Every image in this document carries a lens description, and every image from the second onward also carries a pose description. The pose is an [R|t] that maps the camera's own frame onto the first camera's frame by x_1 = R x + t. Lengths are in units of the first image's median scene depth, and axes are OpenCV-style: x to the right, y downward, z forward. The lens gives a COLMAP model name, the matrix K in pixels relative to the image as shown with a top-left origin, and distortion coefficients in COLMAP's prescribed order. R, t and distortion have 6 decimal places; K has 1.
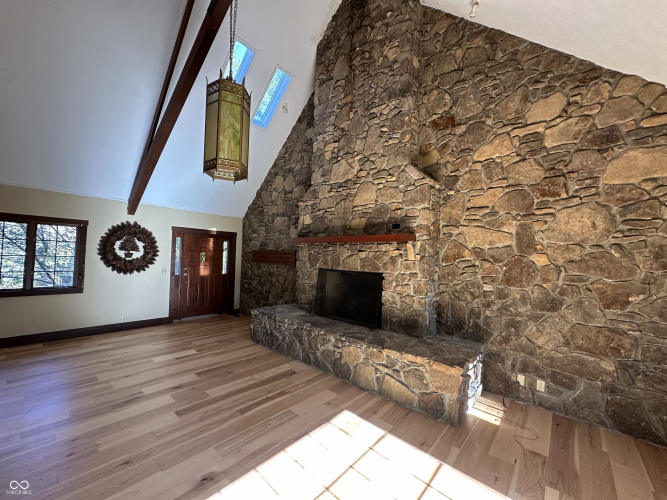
lens RADIAL K [[264.4, 0, 331.6], [0, 264.4, 250.2], [0, 0, 1]] dist [0.000555, 0.000180]
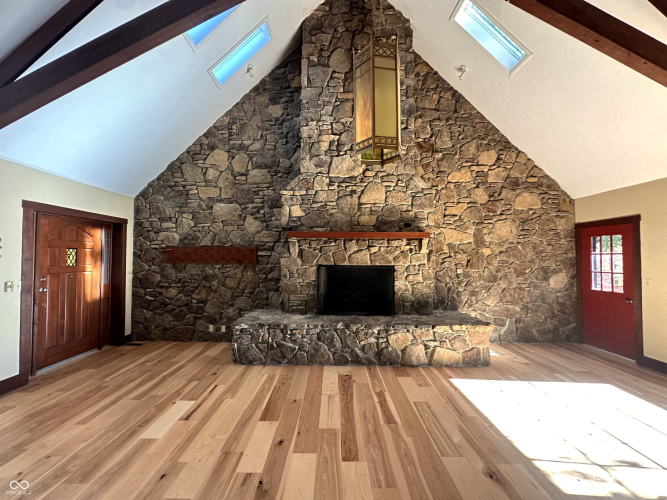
lens RADIAL K [[264.4, 0, 331.6], [0, 264.4, 250.2], [0, 0, 1]] dist [0.000555, 0.000180]
pose [[0.752617, -0.010947, 0.658367, -0.781679], [0.001219, 0.999883, 0.015232, 0.002755], [-0.658457, -0.010661, 0.752543, 0.329000]]
